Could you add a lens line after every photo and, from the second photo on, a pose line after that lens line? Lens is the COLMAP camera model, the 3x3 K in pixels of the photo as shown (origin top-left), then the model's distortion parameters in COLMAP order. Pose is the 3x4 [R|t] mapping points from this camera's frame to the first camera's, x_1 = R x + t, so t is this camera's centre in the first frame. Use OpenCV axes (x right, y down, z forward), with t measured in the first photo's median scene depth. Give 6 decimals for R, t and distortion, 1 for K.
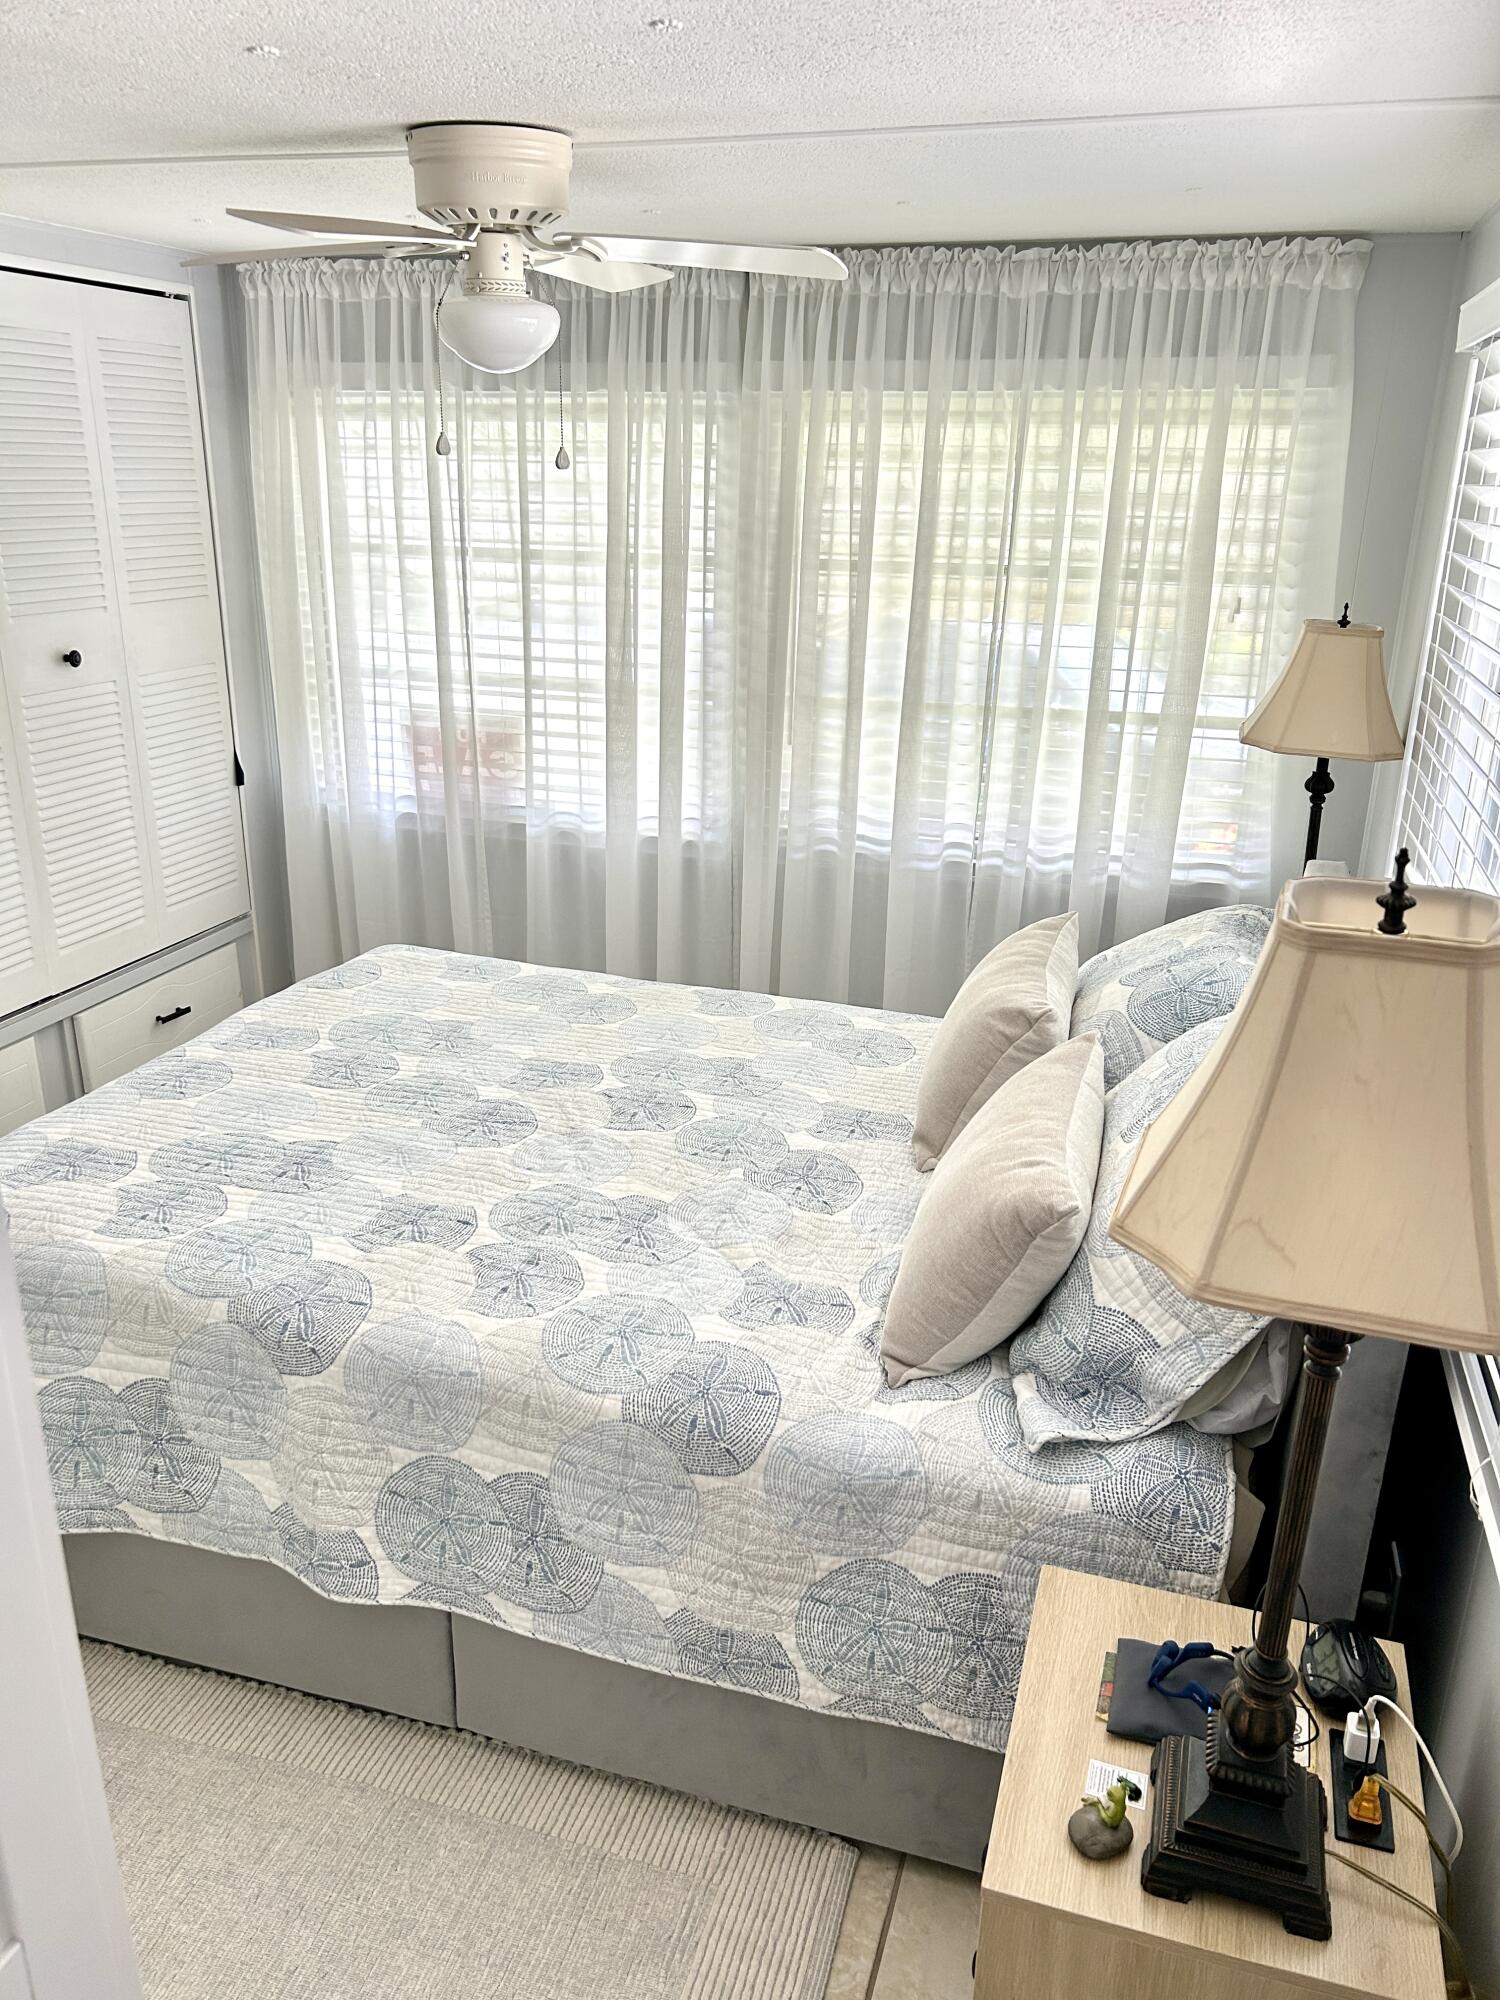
lens RADIAL K [[1494.1, 0, 751.8], [0, 1494.1, 1007.1], [0, 0, 1]] dist [0.056943, -0.066462]
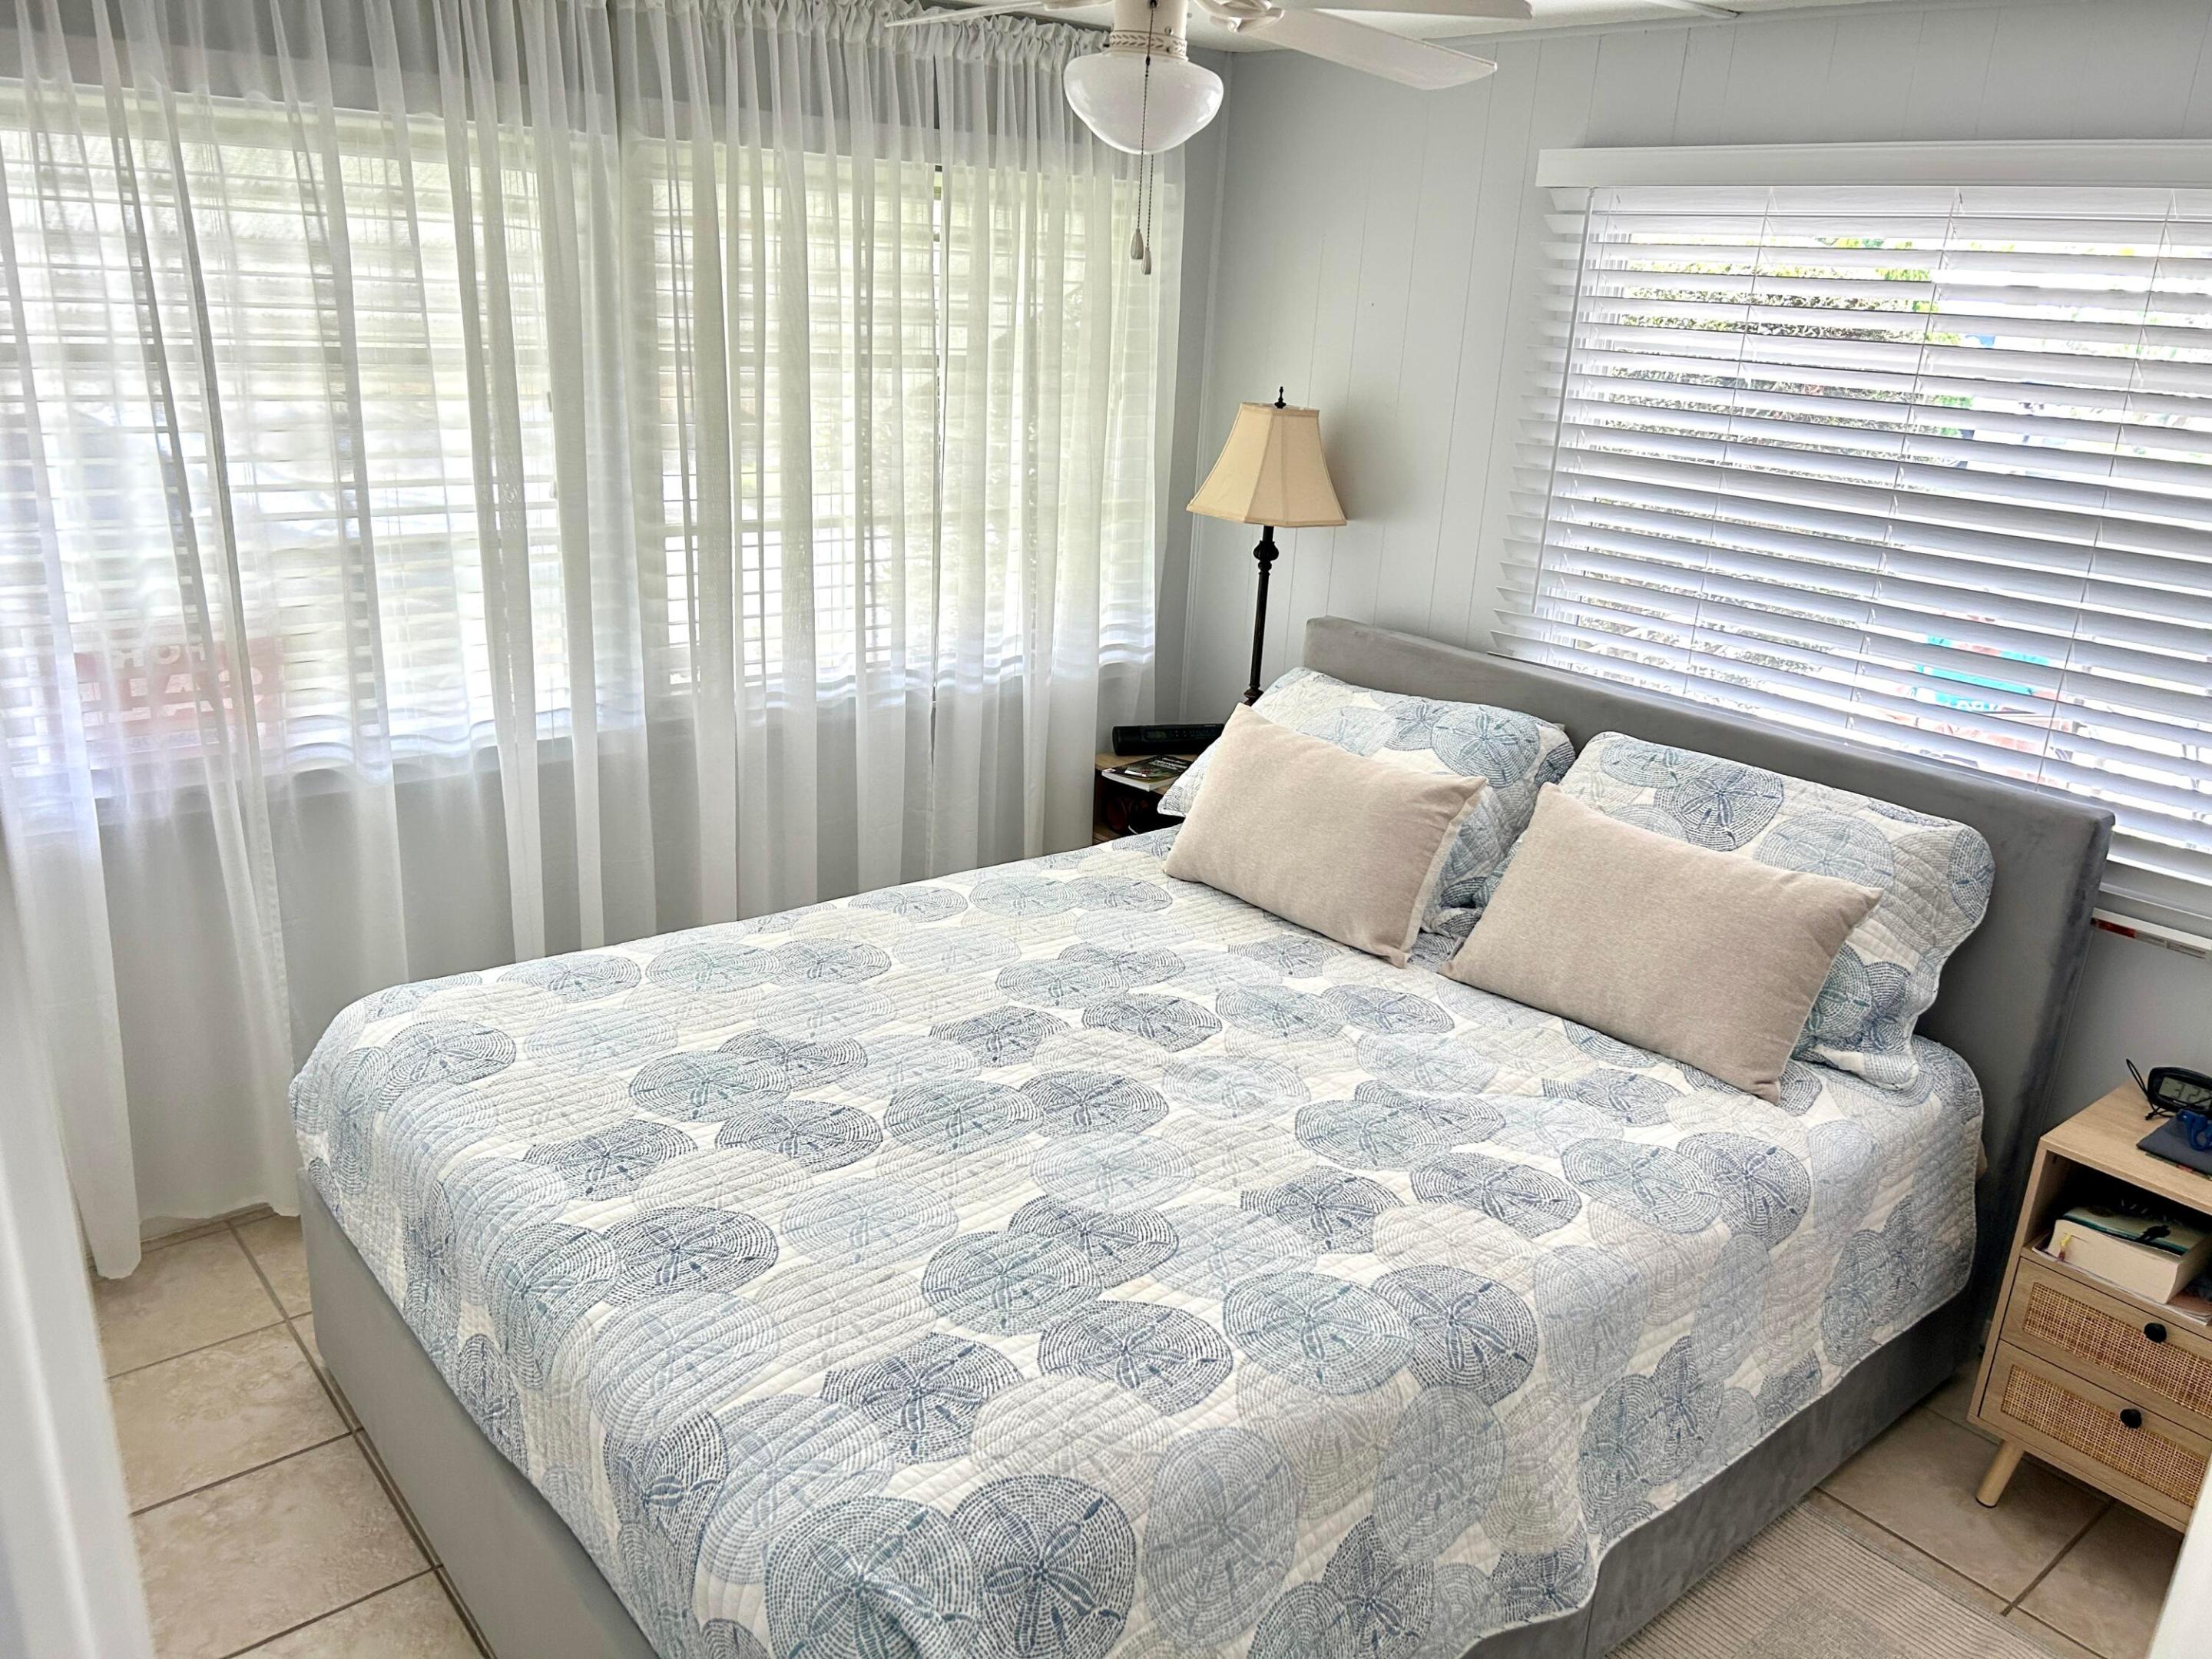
lens RADIAL K [[1652.5, 0, 1110.5], [0, 1652.5, 826.2], [0, 0, 1]] dist [0.056943, -0.066462]
pose [[0.545139, -0.258307, 0.797559, -0.712730], [0.240219, 0.959586, 0.146590, -0.160473], [-0.803192, 0.111677, 0.585158, 0.404088]]
